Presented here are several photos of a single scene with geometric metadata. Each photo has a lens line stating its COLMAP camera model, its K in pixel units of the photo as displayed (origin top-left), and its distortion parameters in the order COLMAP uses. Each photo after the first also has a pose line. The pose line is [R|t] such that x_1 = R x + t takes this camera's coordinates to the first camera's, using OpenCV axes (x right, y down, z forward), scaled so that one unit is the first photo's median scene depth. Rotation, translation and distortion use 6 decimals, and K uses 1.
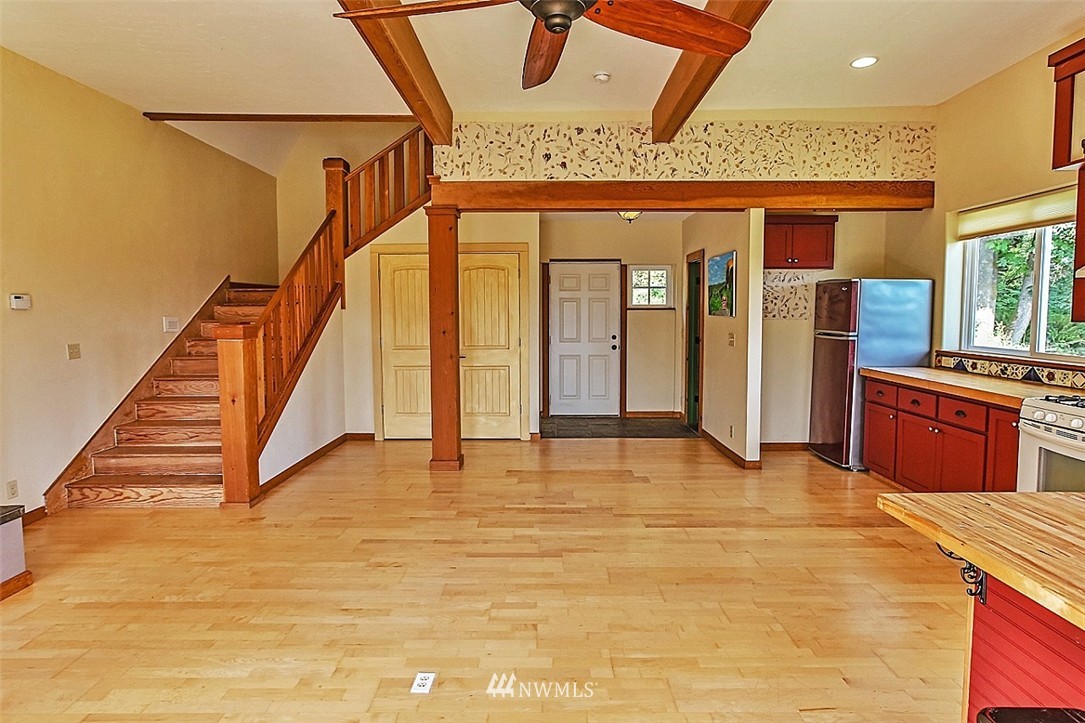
lens RADIAL K [[592.8, 0, 551.0], [0, 592.8, 351.5], [0, 0, 1]] dist [-0.002515, 0.000296]
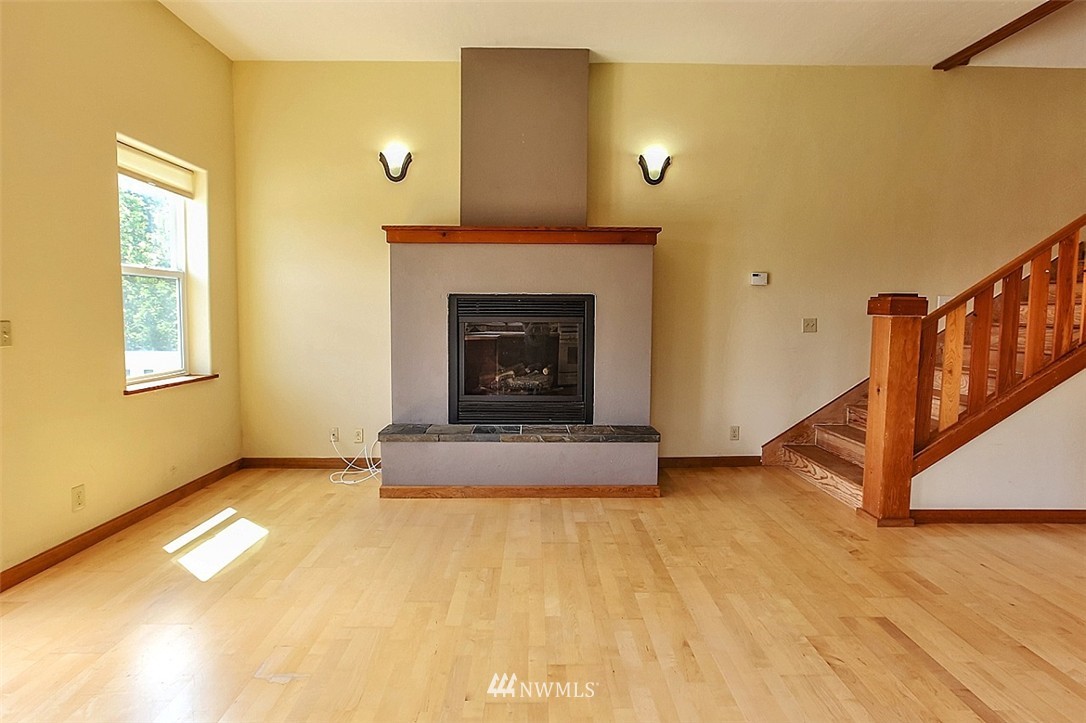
lens RADIAL K [[601.4, 0, 541.6], [0, 601.4, 345.6], [0, 0, 1]] dist [-0.003842, -0.000256]
pose [[0.014459, 0.064691, -0.997801, 0.278290], [-0.080572, 0.994735, 0.063325, 0.006891], [0.996644, 0.079479, 0.019595, 0.512483]]
